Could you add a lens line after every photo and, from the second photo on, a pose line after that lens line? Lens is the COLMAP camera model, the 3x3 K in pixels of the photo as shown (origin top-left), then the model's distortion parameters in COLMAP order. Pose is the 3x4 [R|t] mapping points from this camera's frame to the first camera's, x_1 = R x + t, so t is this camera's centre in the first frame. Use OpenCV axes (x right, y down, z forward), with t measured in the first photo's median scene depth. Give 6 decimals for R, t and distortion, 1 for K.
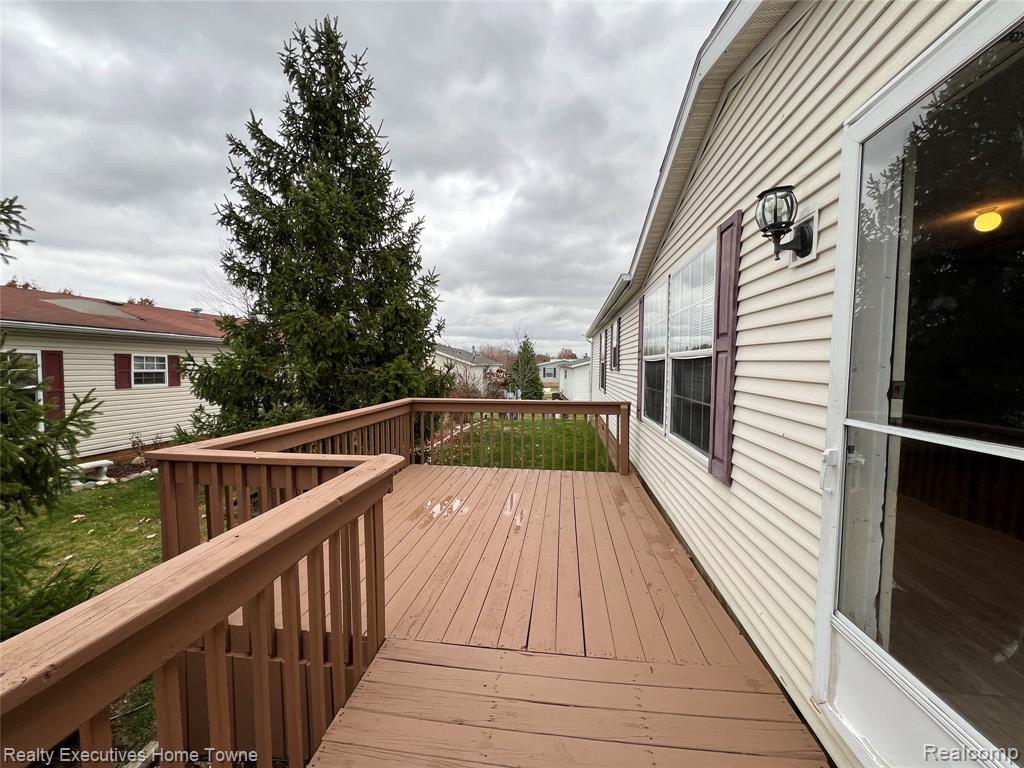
lens RADIAL K [[408.0, 0, 515.3], [0, 408.0, 389.7], [0, 0, 1]] dist [0.000317, -0.000750]
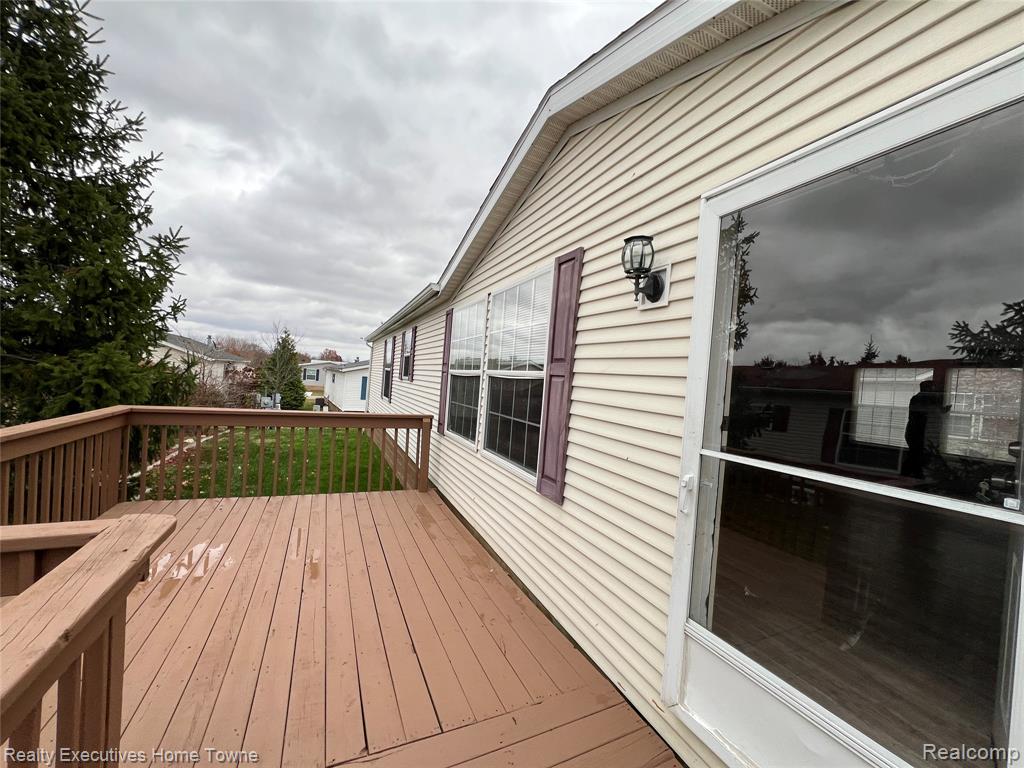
lens RADIAL K [[408.0, 0, 517.4], [0, 408.0, 389.3], [0, 0, 1]] dist [0.000317, -0.000750]
pose [[0.849838, 0.046179, 0.525017, -0.068048], [-0.035786, 0.998911, -0.029936, -0.012042], [-0.525828, 0.006653, 0.850565, 0.081174]]
